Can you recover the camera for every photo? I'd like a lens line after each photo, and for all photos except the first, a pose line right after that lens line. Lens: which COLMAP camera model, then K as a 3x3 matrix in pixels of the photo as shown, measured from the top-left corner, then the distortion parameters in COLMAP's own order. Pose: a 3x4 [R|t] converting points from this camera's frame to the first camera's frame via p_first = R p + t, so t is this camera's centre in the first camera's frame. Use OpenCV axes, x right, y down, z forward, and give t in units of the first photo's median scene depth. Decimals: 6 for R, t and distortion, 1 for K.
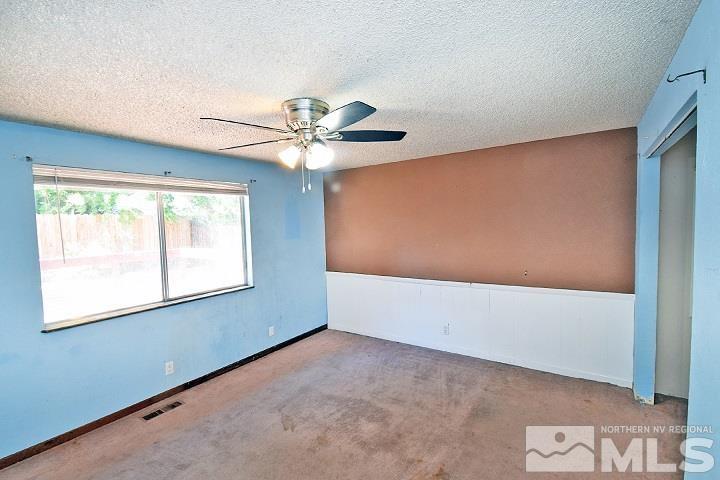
lens RADIAL K [[330.2, 0, 360.0], [0, 330.2, 240.0], [0, 0, 1]] dist [0.013166, -0.000568]
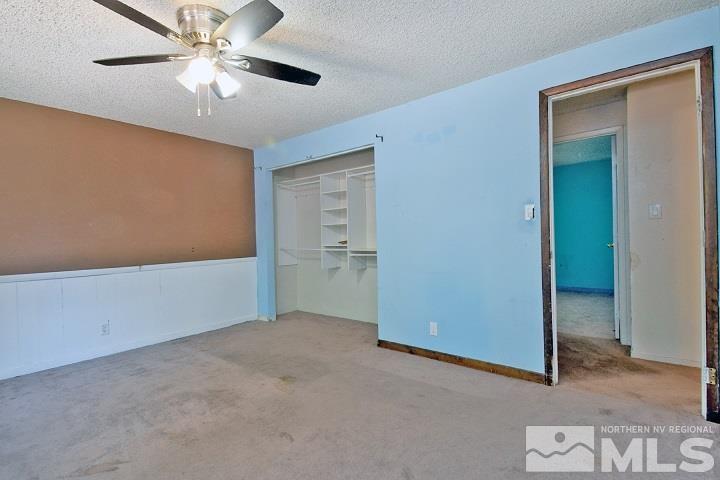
lens RADIAL K [[330.2, 0, 360.0], [0, 330.2, 240.0], [0, 0, 1]] dist [0.013166, -0.000568]
pose [[0.107463, 0.012461, 0.994131, -0.645249], [0.071901, 0.997206, -0.020272, 0.149375], [-0.991606, 0.073658, 0.106267, 0.355093]]
